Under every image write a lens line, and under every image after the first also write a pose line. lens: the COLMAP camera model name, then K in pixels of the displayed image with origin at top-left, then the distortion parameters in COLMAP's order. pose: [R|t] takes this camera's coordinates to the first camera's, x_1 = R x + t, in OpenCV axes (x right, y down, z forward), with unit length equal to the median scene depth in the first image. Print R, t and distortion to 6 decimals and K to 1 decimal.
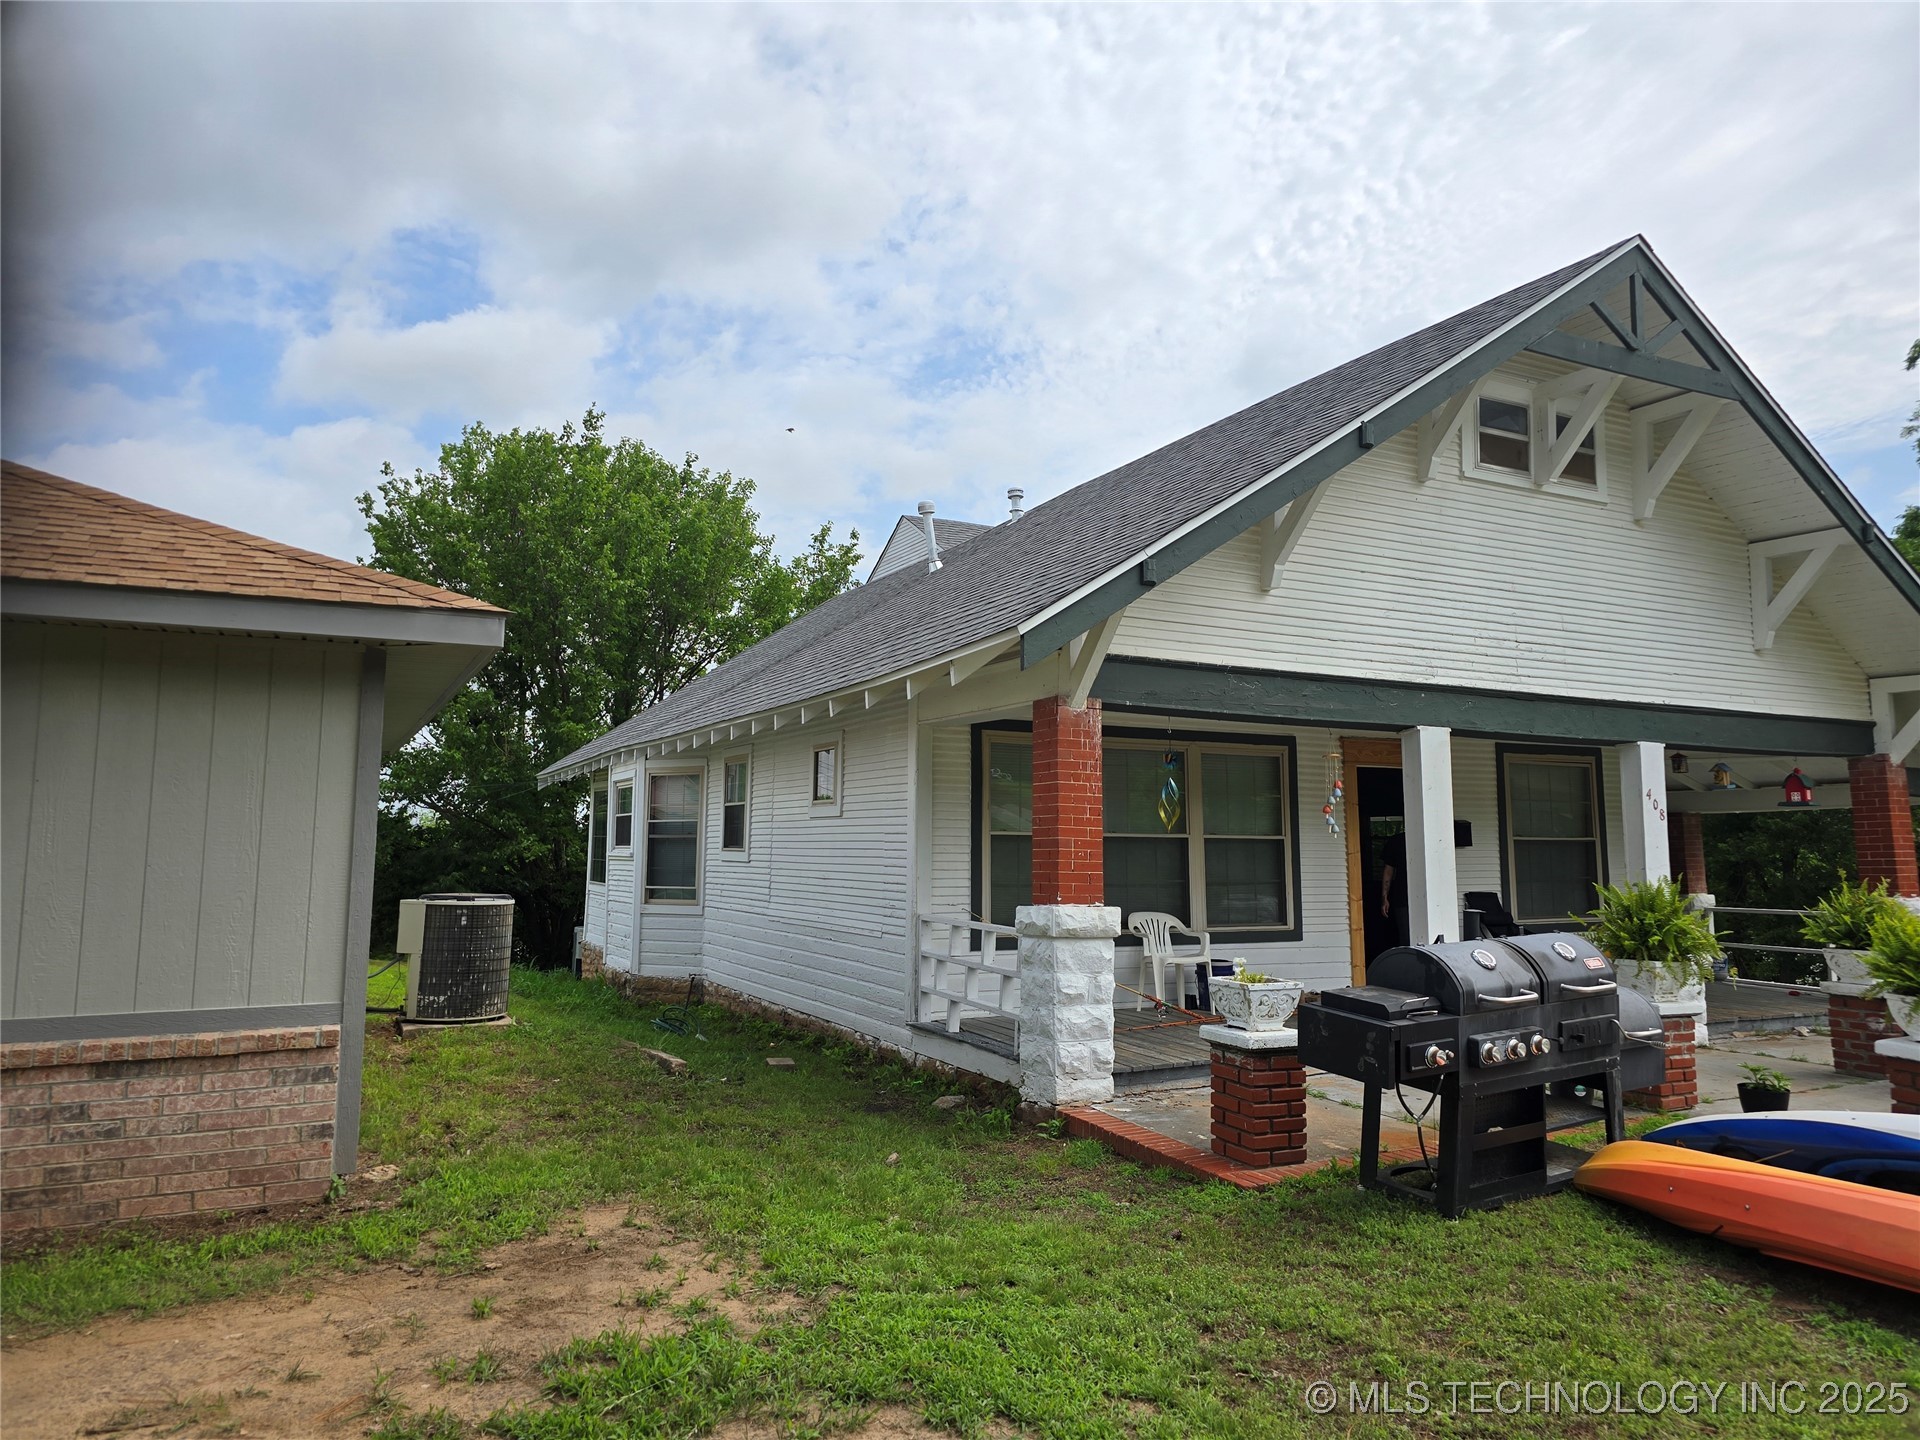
lens RADIAL K [[1312.0, 0, 958.8], [0, 1312.0, 711.0], [0, 0, 1]] dist [0.041965, -0.036547]
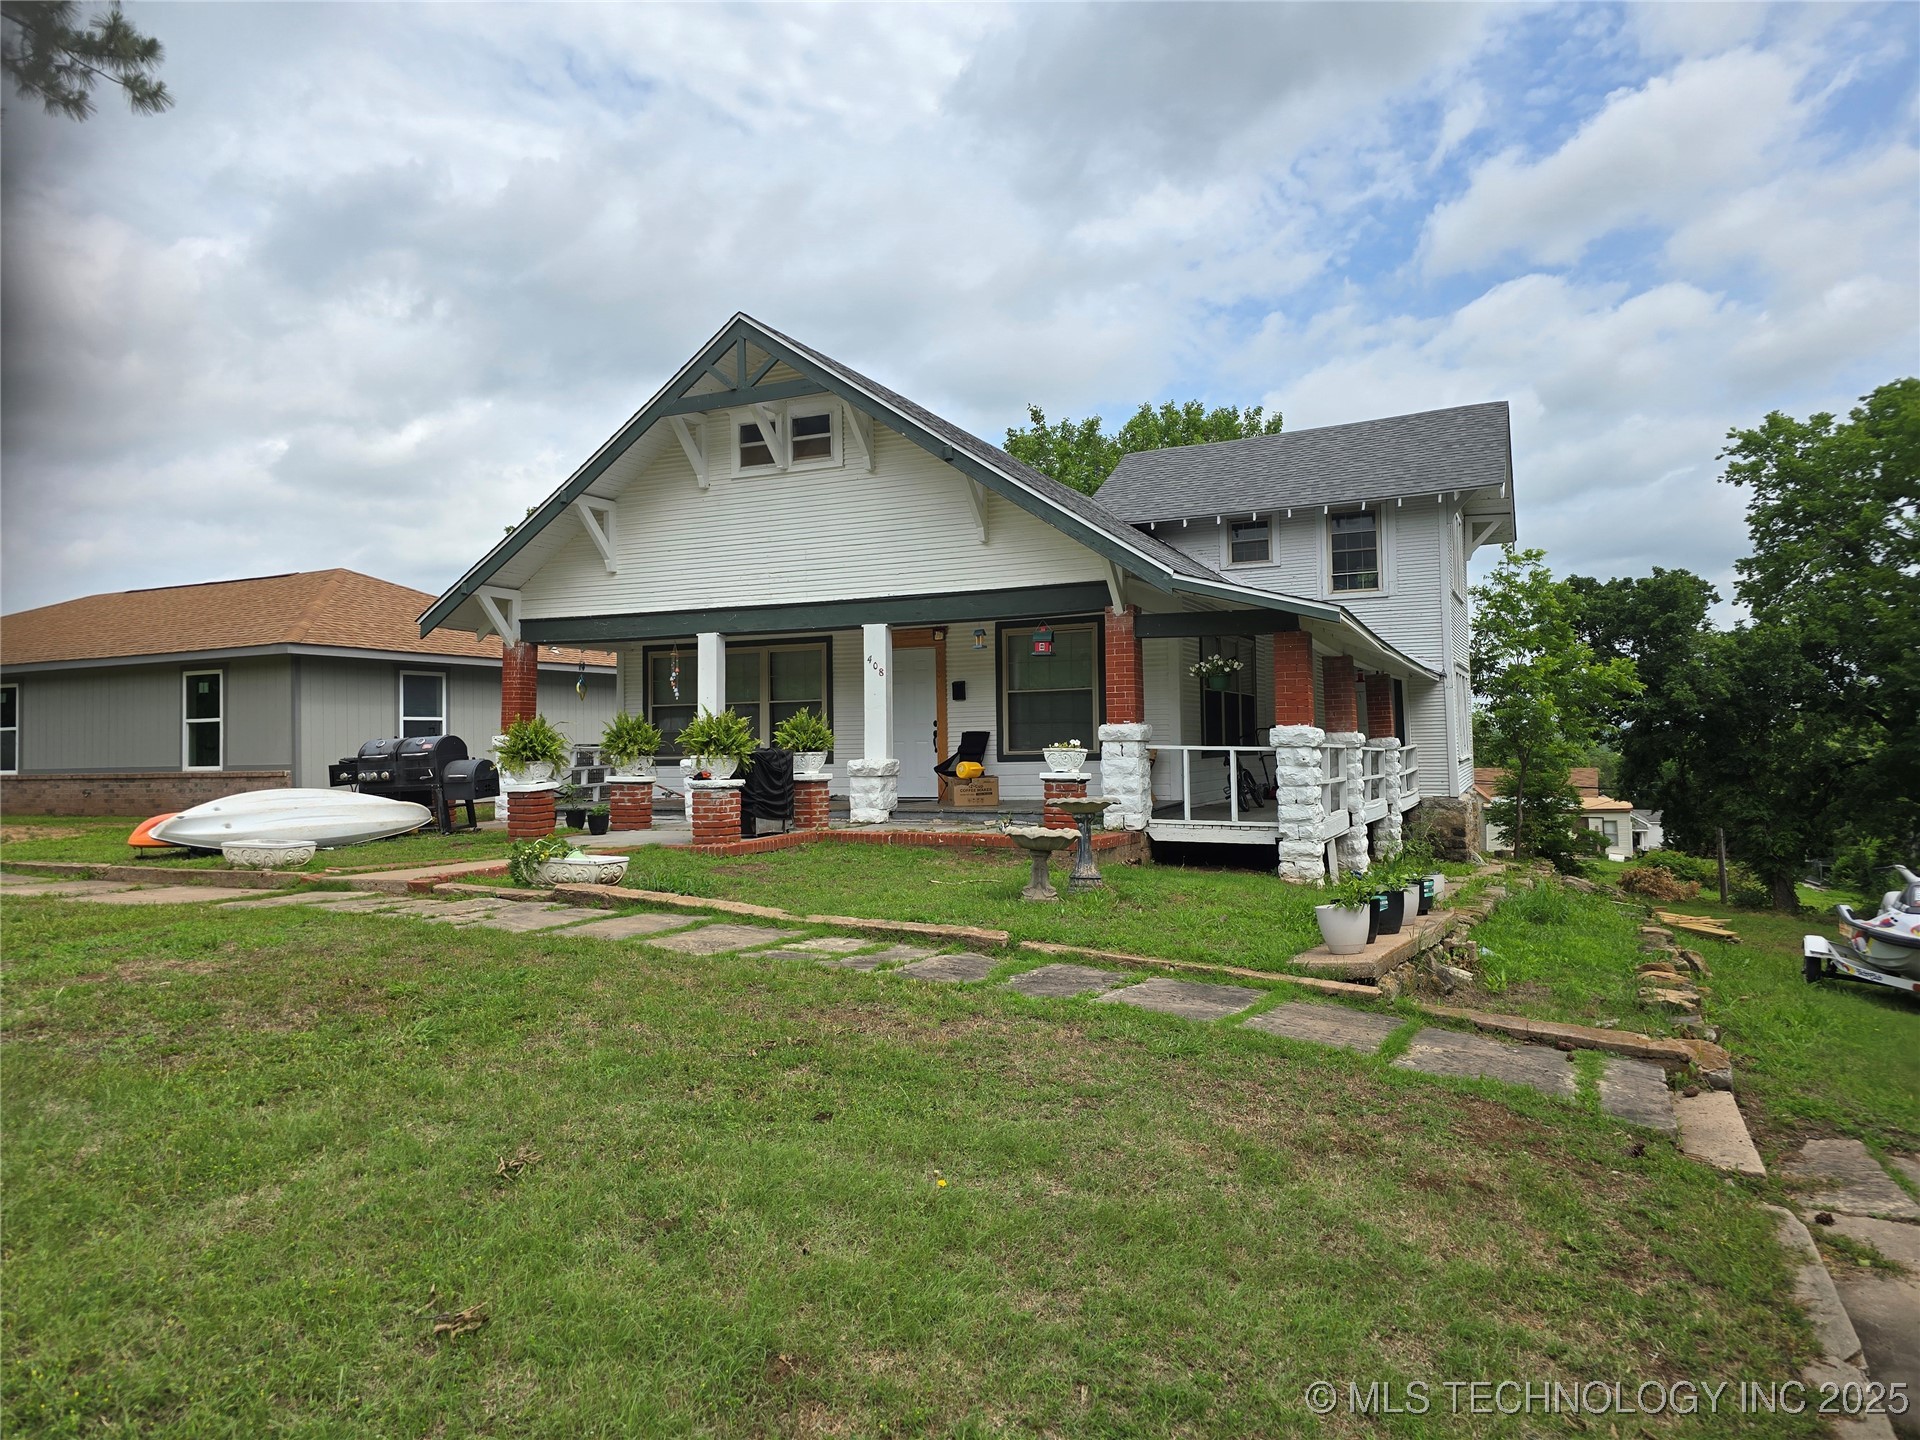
lens RADIAL K [[1312.0, 0, 963.0], [0, 1312.0, 721.6], [0, 0, 1]] dist [0.041965, -0.036547]
pose [[0.633578, -0.040870, -0.772599, 1.754810], [0.112750, 0.992820, 0.039943, 0.086135], [0.765419, -0.112417, 0.633637, 0.146976]]
